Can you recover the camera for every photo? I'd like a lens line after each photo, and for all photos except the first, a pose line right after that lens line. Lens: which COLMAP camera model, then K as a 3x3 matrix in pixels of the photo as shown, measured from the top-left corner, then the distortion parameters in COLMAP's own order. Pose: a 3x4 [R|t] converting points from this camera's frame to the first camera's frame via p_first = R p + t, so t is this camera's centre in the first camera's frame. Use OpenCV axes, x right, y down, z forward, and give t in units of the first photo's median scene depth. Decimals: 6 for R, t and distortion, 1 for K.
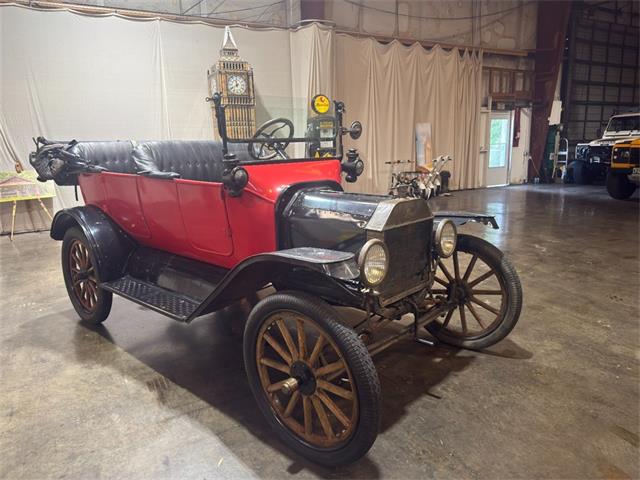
lens RADIAL K [[451.5, 0, 320.3], [0, 451.5, 243.4], [0, 0, 1]] dist [0.038183, -0.056329]
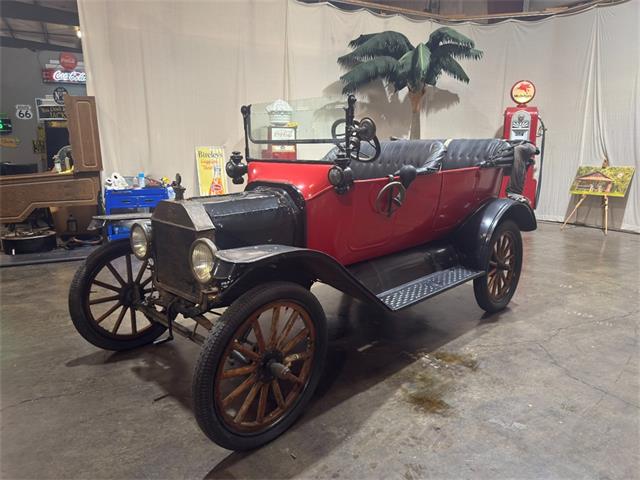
lens RADIAL K [[451.5, 0, 322.6], [0, 451.5, 245.1], [0, 0, 1]] dist [0.038183, -0.056329]
pose [[-0.028664, 0.238866, -0.970629, 0.534602], [-0.219450, 0.945835, 0.239245, -0.143361], [0.975203, 0.219862, 0.025308, 0.586673]]
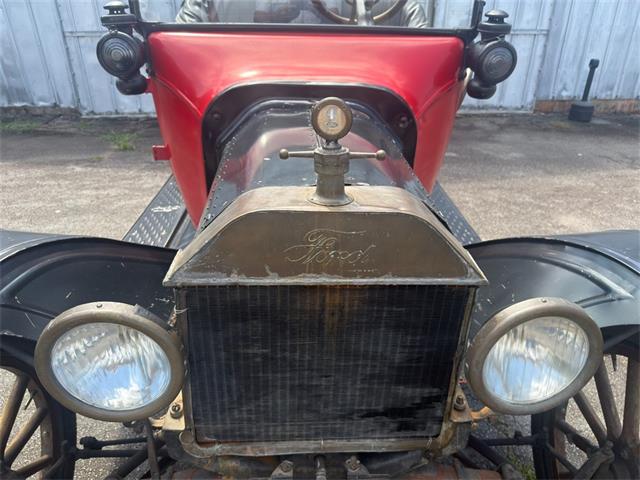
lens RADIAL K [[451.5, 0, 321.6], [0, 451.5, 245.8], [0, 0, 1]] dist [0.038183, -0.056329]
pose [[0.715994, 0.360323, -0.597930, 0.162272], [-0.187935, 0.924369, 0.331997, -0.073195], [0.672334, -0.125336, 0.729560, 0.348793]]
